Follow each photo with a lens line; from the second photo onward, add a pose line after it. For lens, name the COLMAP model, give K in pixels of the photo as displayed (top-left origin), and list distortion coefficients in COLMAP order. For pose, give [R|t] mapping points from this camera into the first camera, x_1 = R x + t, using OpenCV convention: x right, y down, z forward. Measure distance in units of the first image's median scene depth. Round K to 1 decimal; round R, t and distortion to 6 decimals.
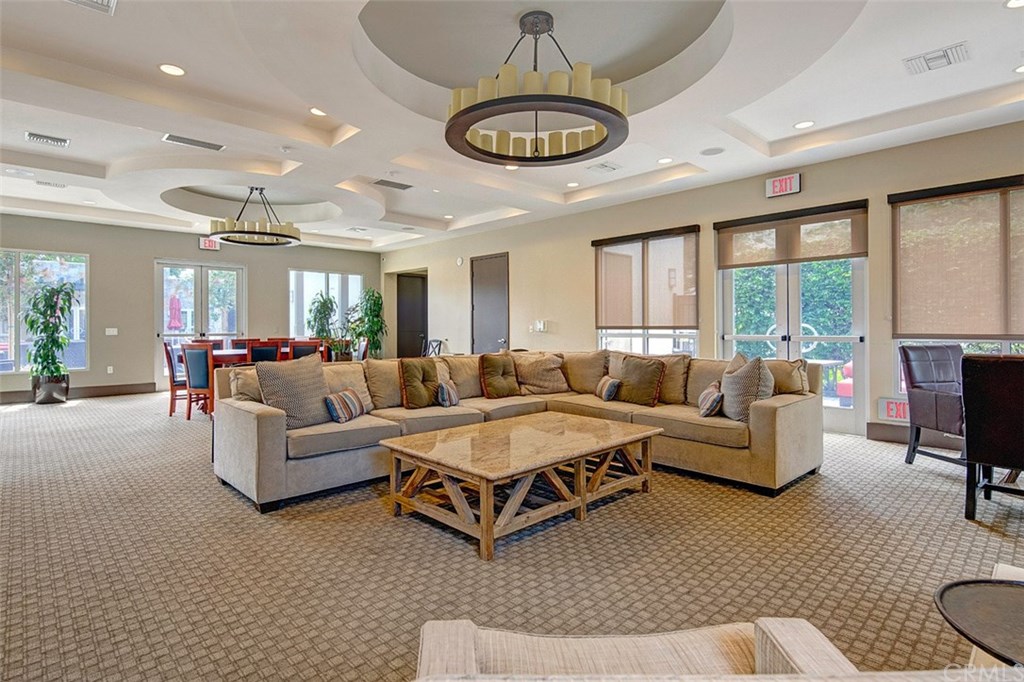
lens RADIAL K [[520.9, 0, 511.6], [0, 520.9, 325.1], [0, 0, 1]] dist [0.000647, 0.000109]
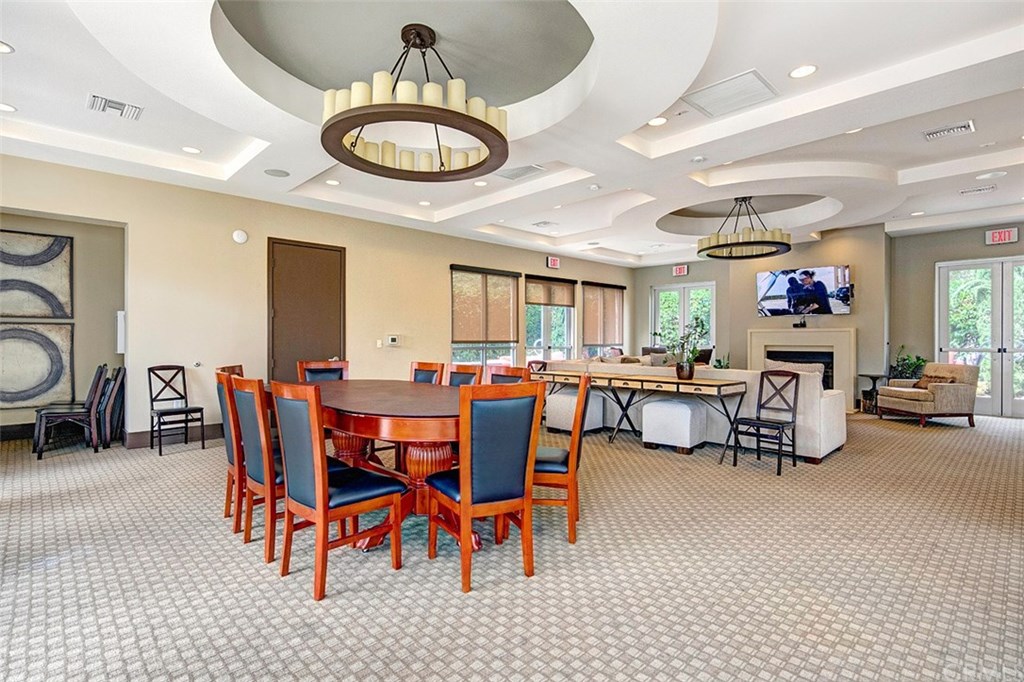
lens RADIAL K [[502.9, 0, 512.0], [0, 502.9, 341.0], [0, 0, 1]] dist [-0.000785, -0.000155]
pose [[0.000292, -0.000237, 1.000000, -1.025867], [-0.003541, 0.999994, 0.000238, 0.002158], [-0.999994, -0.003541, 0.000292, 0.967259]]
